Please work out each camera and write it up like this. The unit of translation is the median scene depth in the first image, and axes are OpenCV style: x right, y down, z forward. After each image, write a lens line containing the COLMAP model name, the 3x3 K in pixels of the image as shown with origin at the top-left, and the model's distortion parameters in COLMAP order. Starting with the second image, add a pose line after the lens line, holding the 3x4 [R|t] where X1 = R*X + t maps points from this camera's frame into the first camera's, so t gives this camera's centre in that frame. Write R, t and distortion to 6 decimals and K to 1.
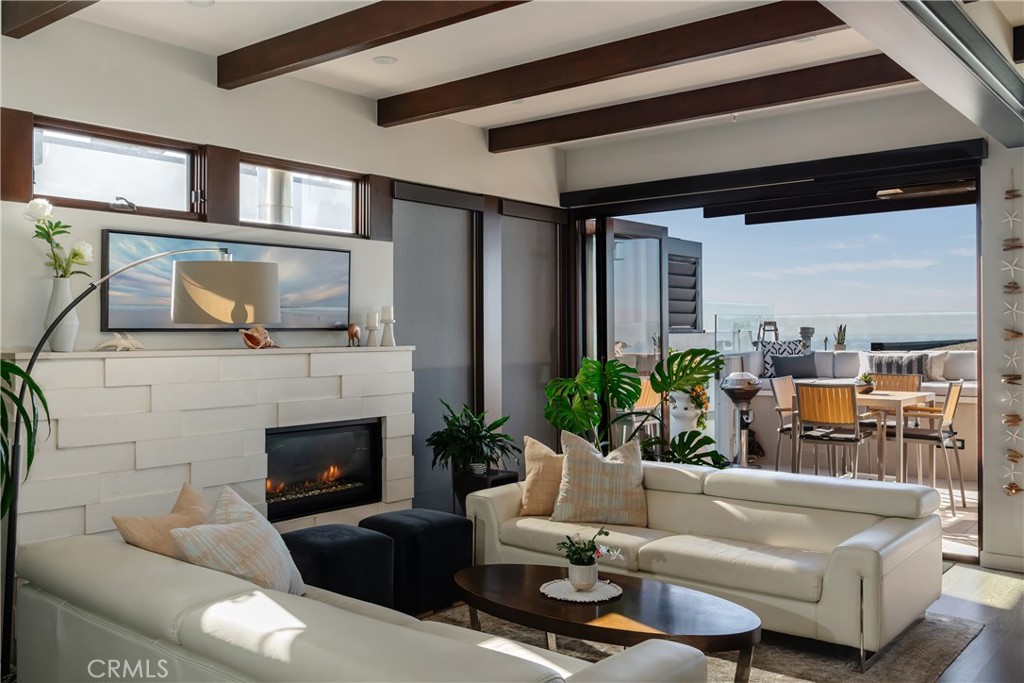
lens RADIAL K [[919.8, 0, 493.1], [0, 919.8, 342.8], [0, 0, 1]] dist [0.003125, -0.007189]
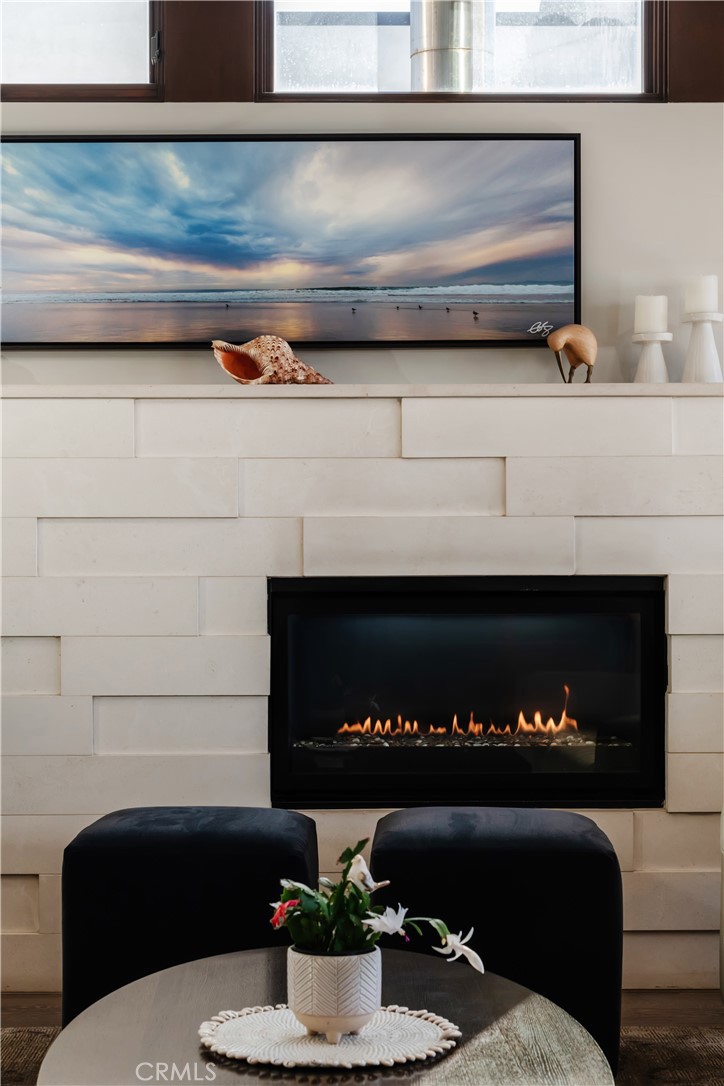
lens RADIAL K [[2070.4, 0, 362.0], [0, 2070.4, 543.0], [0, 0, 1]] dist [-0.052586, -0.202812]
pose [[0.643281, 0.009137, -0.765575, 0.442379], [-0.007373, 0.999956, 0.005739, 0.064506], [0.765594, 0.001953, 0.643321, 0.384745]]
